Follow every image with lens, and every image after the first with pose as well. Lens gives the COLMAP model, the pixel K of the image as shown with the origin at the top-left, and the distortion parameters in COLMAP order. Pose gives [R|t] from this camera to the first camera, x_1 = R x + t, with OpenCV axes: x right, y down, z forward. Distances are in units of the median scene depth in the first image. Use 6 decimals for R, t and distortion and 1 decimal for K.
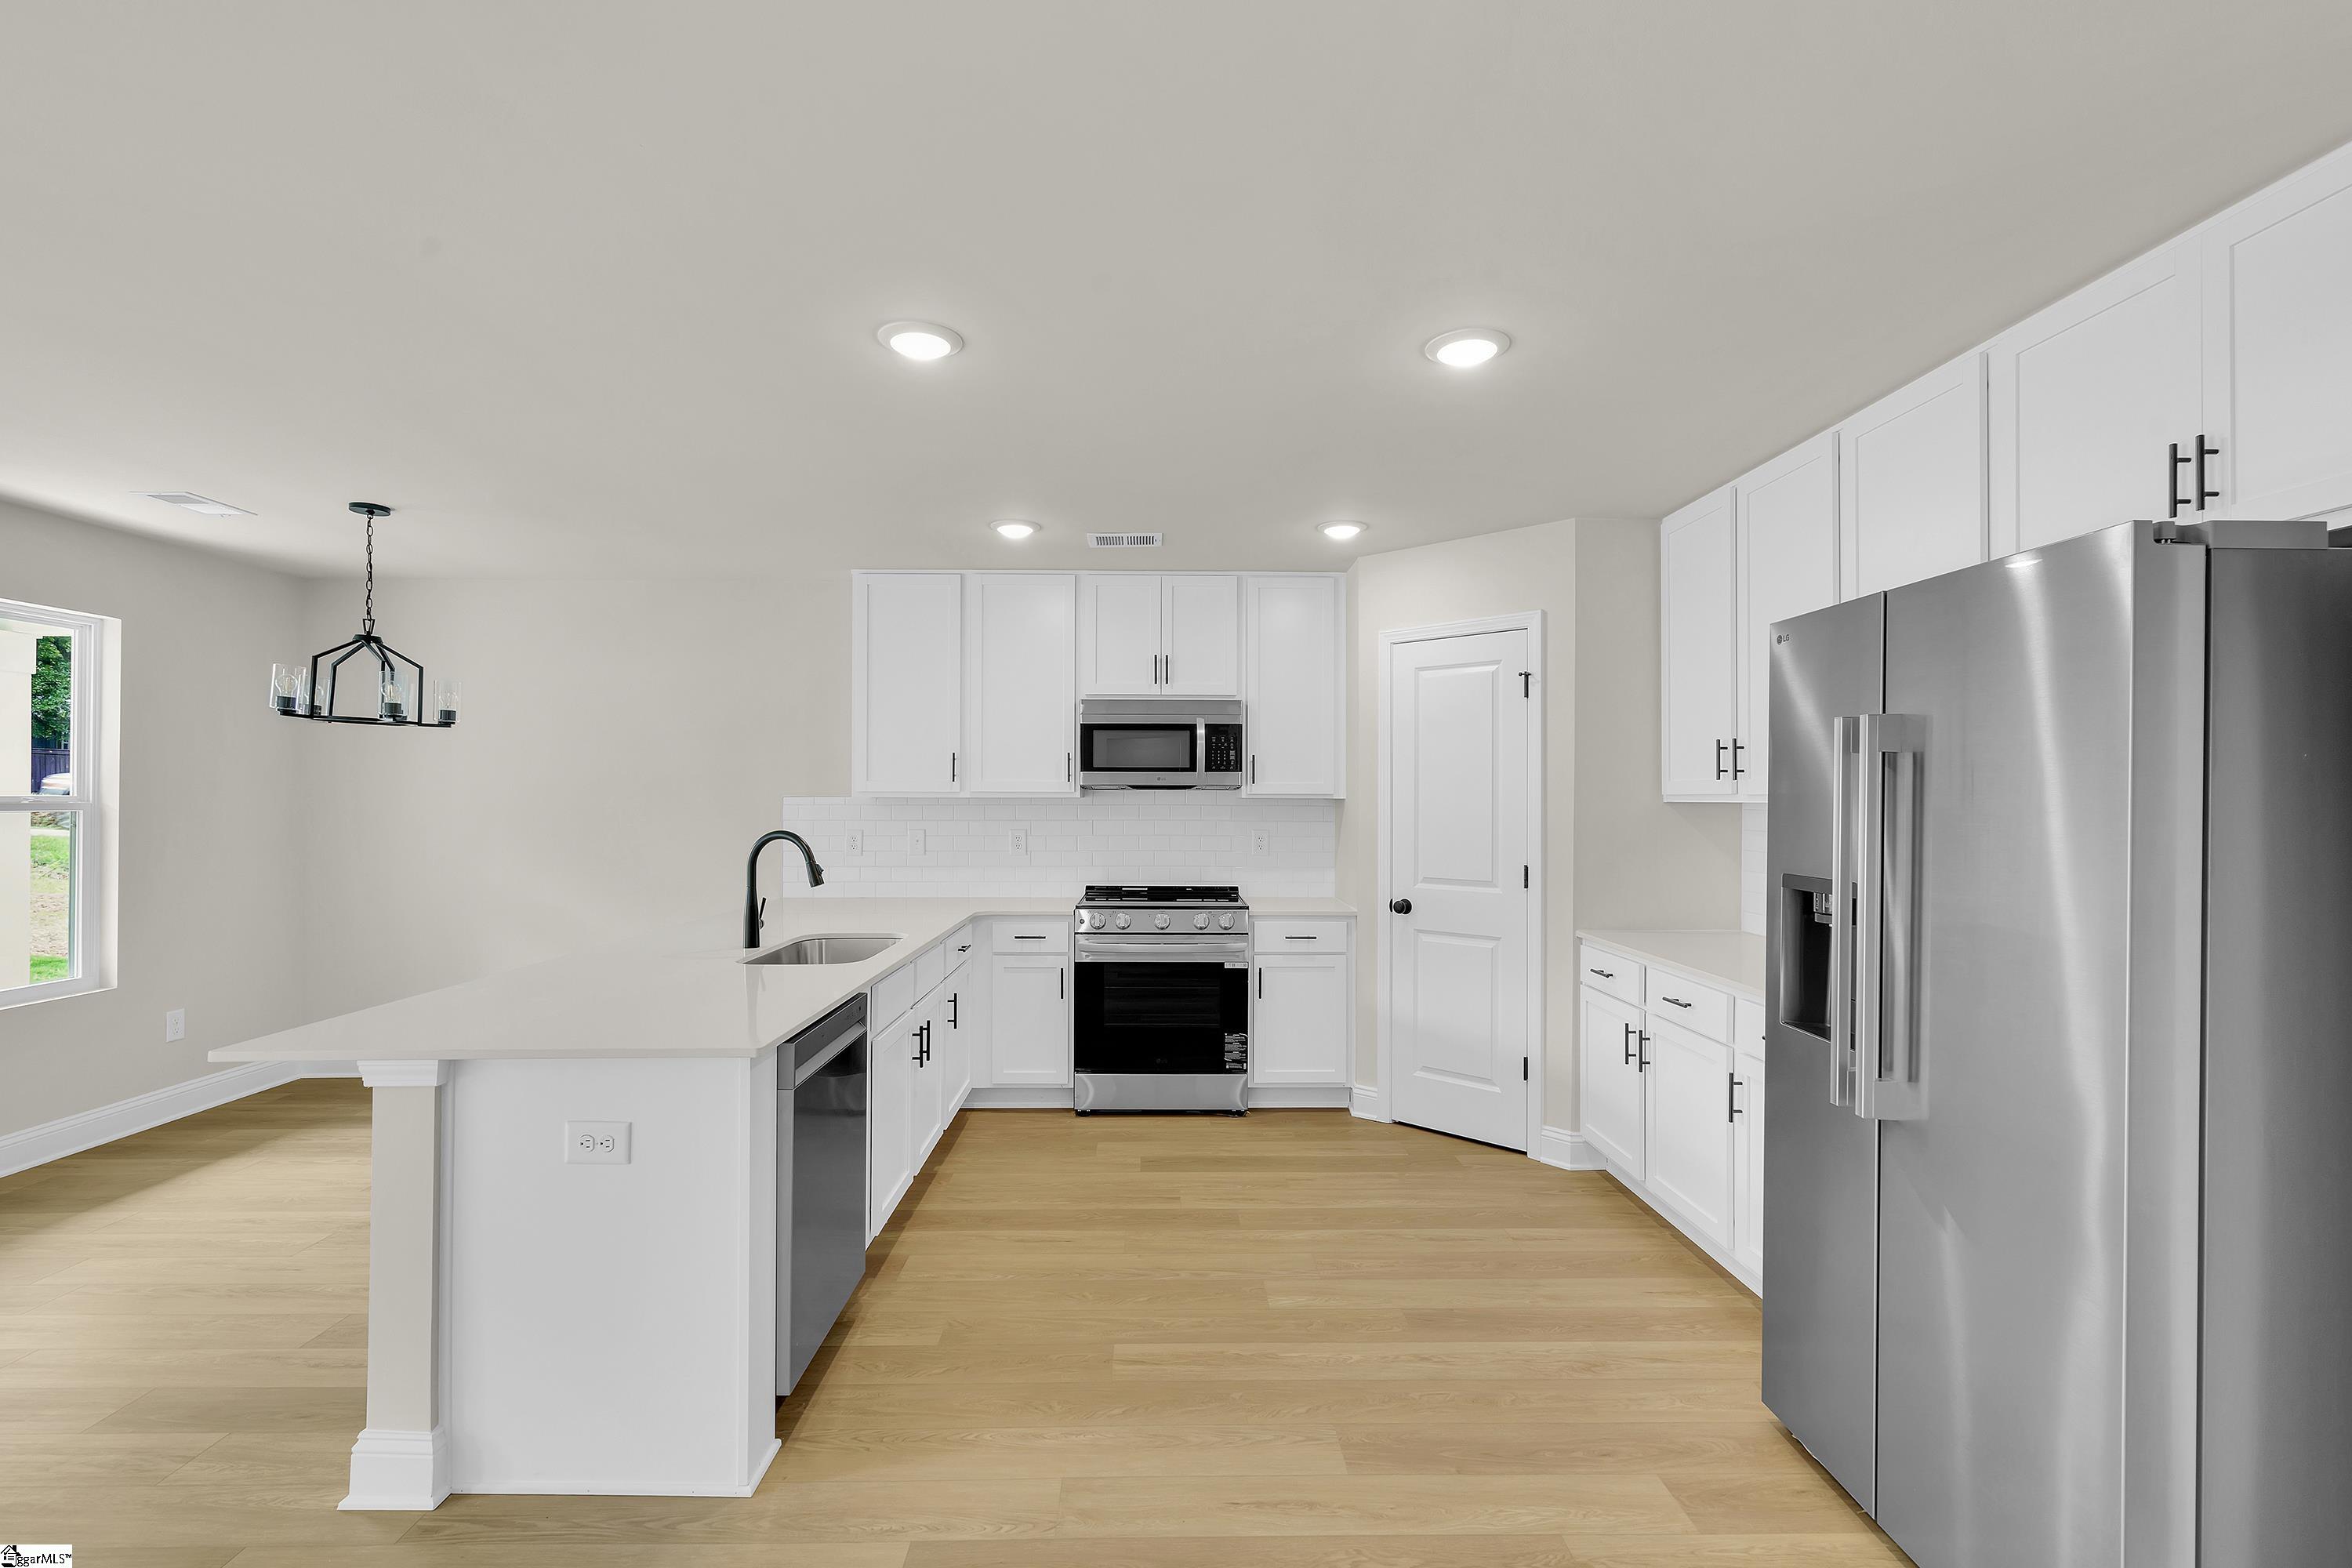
lens RADIAL K [[1088.3, 0, 1174.5], [0, 1088.3, 793.1], [0, 0, 1]] dist [0.010353, -0.001159]
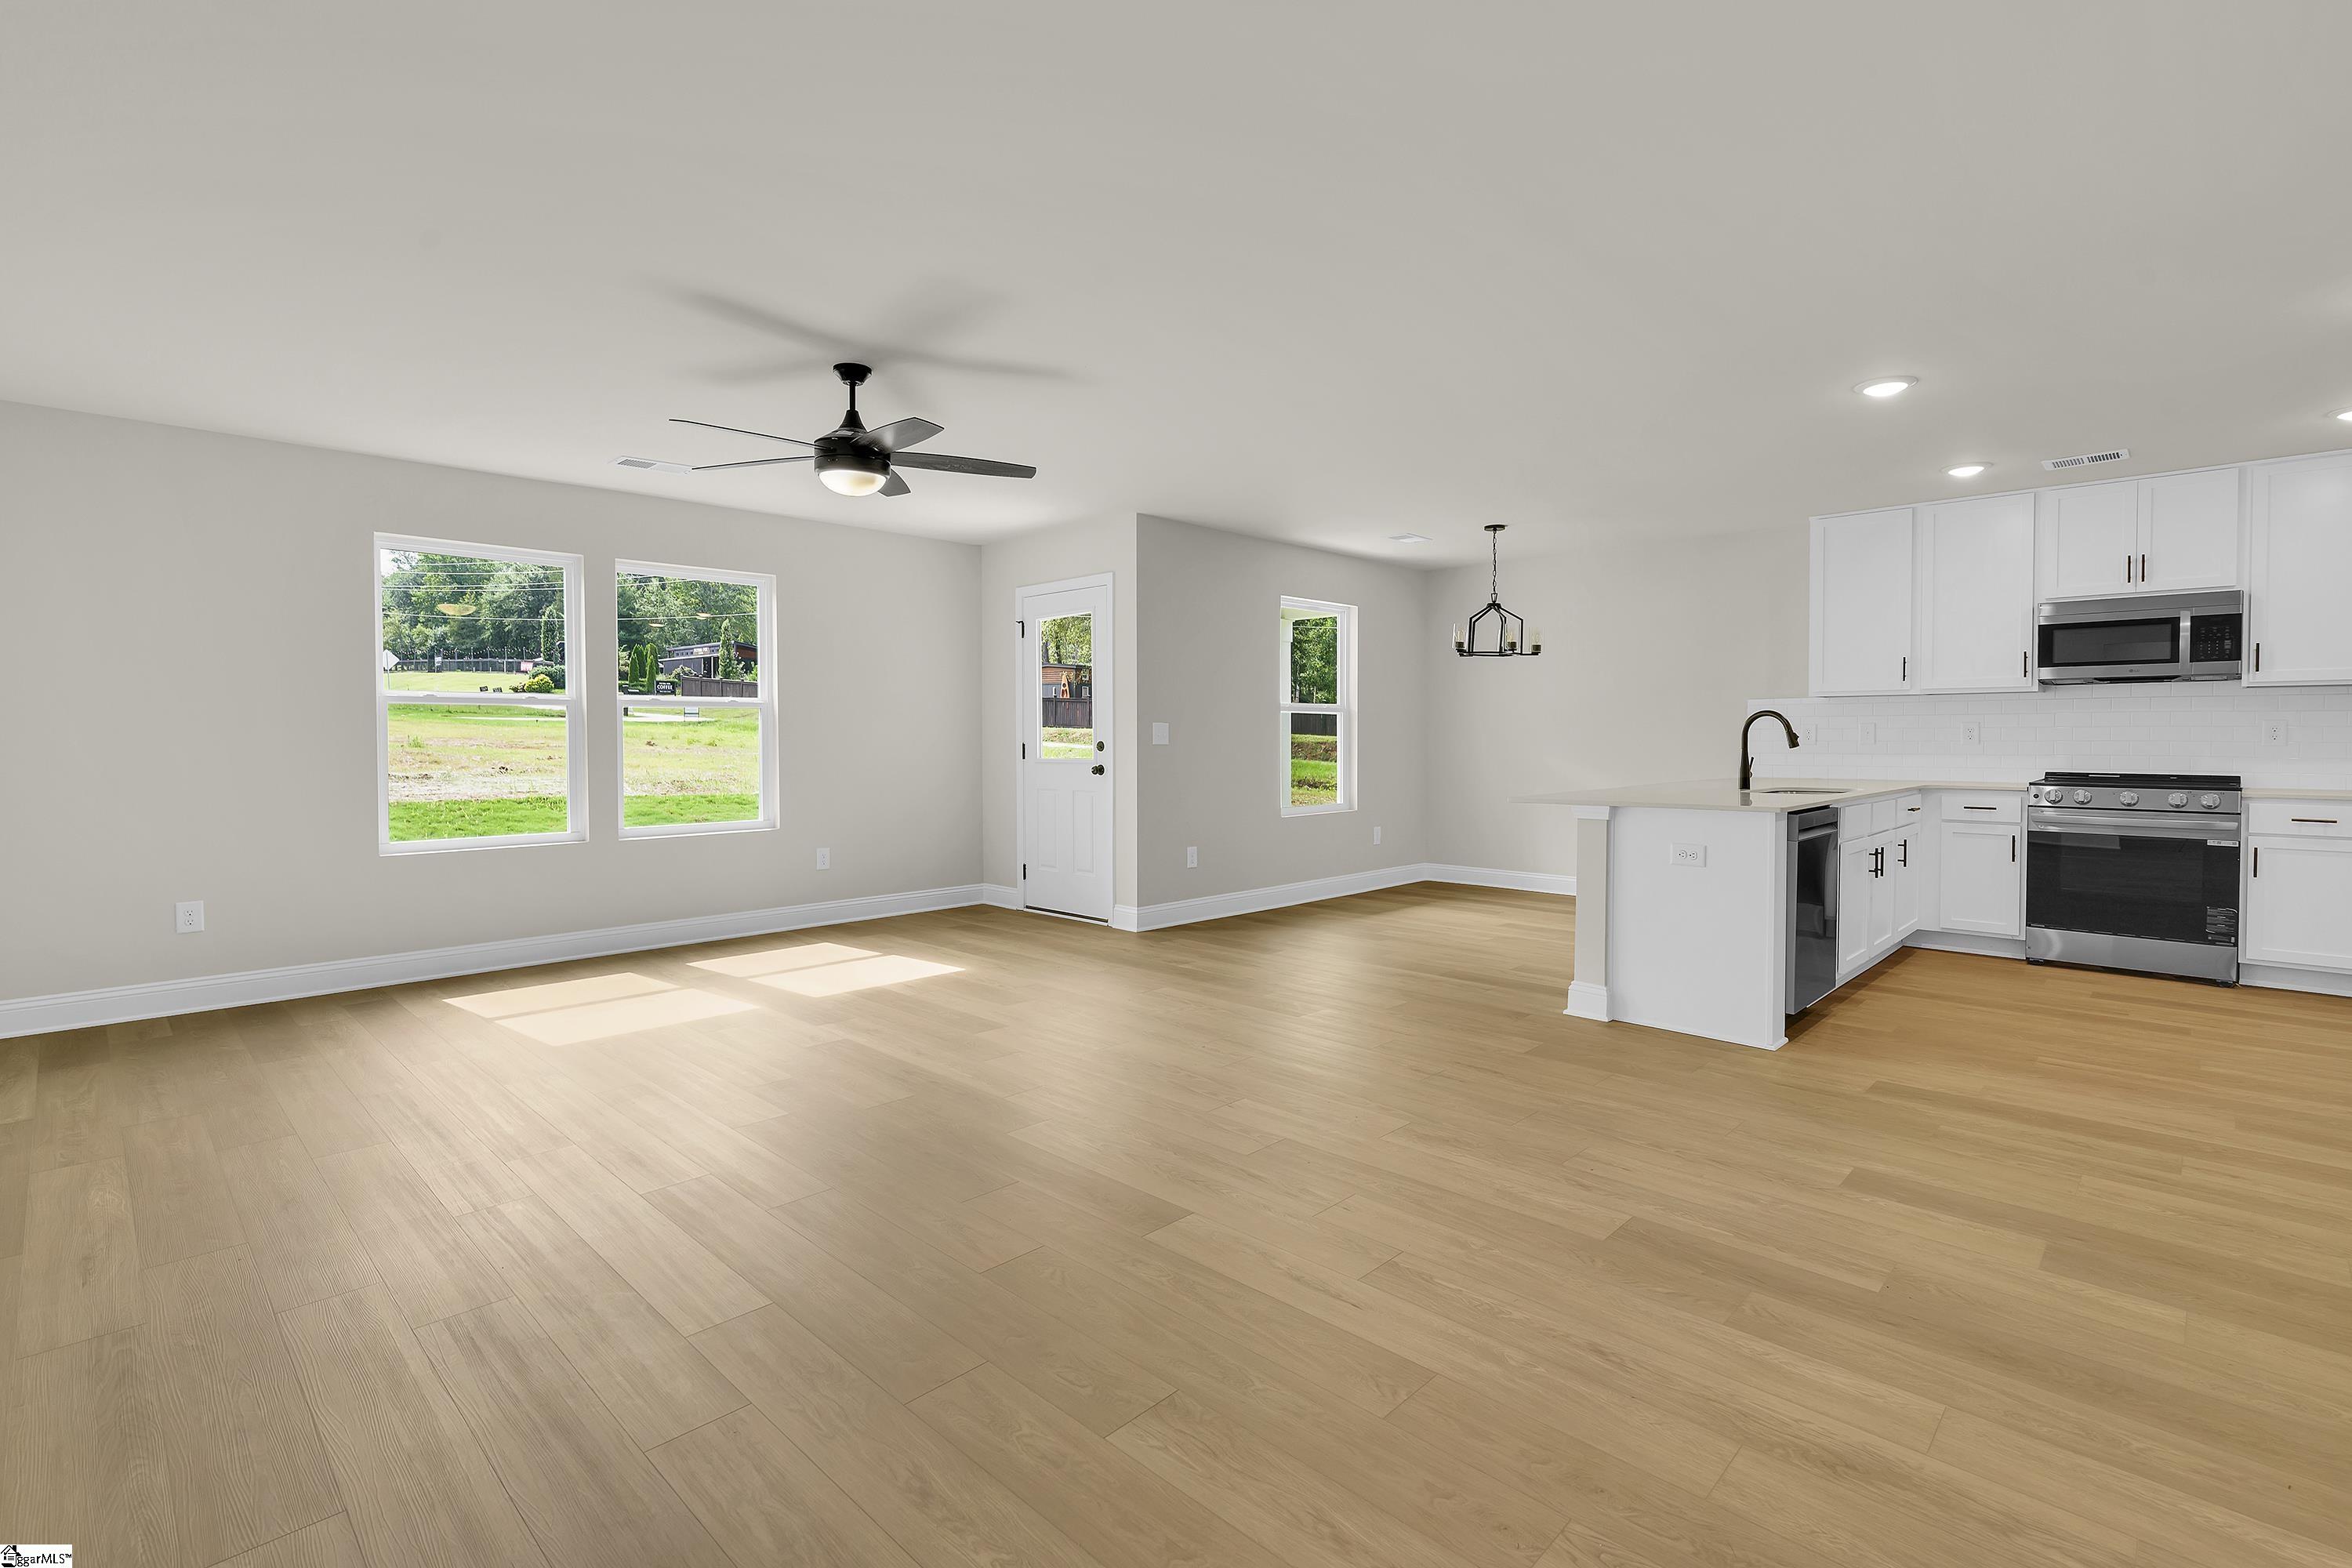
lens RADIAL K [[1088.3, 0, 1169.8], [0, 1088.3, 749.2], [0, 0, 1]] dist [0.010353, -0.001159]
pose [[0.704118, 0.008294, -0.710035, 0.091715], [0.006180, 0.999822, 0.017808, 0.041483], [0.710056, -0.016928, 0.703941, -0.466716]]
